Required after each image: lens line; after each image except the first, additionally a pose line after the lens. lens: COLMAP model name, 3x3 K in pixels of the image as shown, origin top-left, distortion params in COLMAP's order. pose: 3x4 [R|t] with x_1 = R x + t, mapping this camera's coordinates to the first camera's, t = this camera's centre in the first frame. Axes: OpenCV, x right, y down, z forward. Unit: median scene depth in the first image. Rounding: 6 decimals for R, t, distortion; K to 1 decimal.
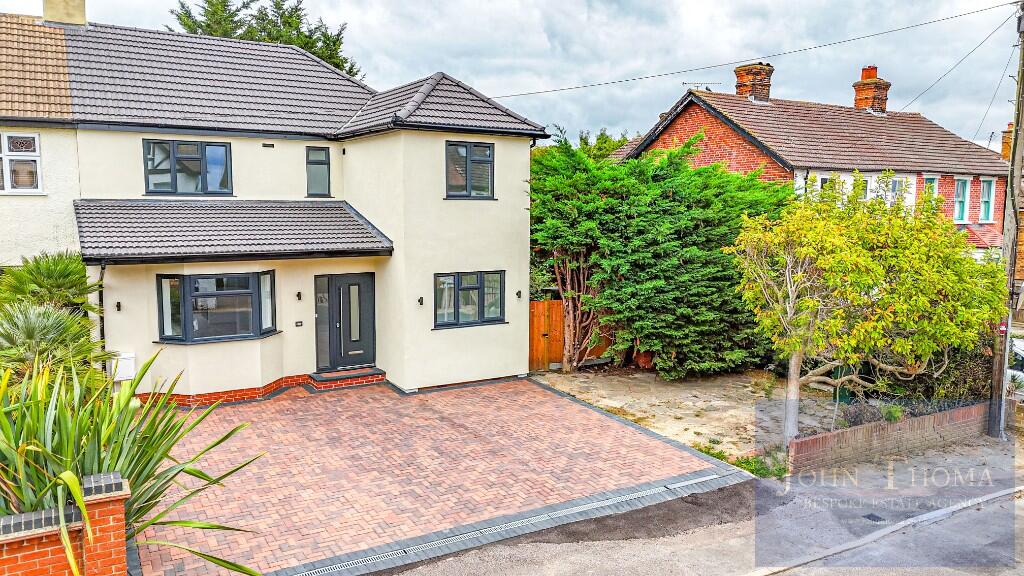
lens RADIAL K [[740.8, 0, 511.7], [0, 740.8, 293.1], [0, 0, 1]] dist [0.090746, -0.090451]
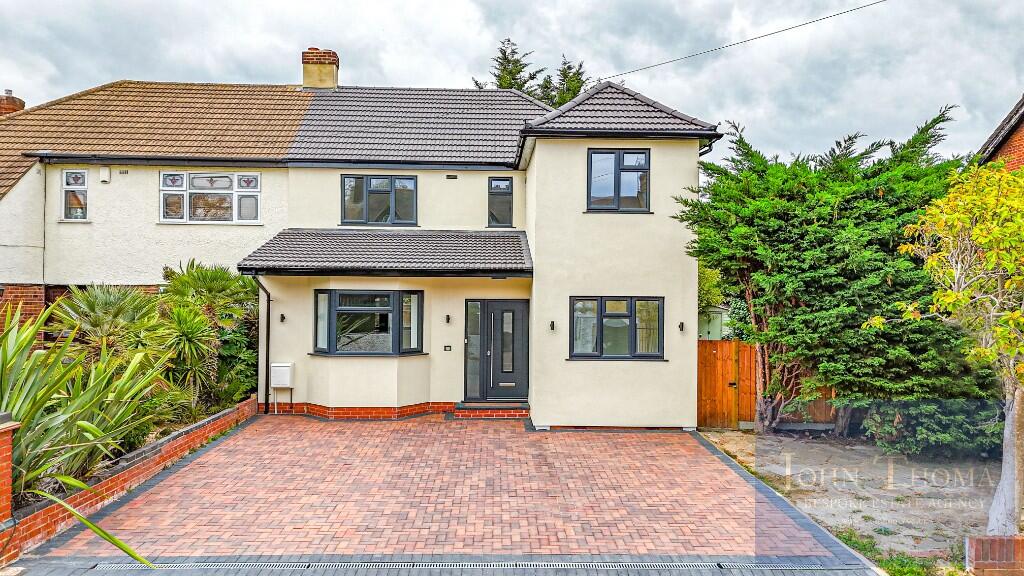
lens RADIAL K [[740.8, 0, 511.7], [0, 740.8, 293.1], [0, 0, 1]] dist [0.090746, -0.090451]
pose [[0.879343, 0.005557, -0.476156, 0.247041], [-0.062139, 0.992721, -0.103168, 0.064198], [0.472117, 0.120308, 0.873288, 0.188723]]
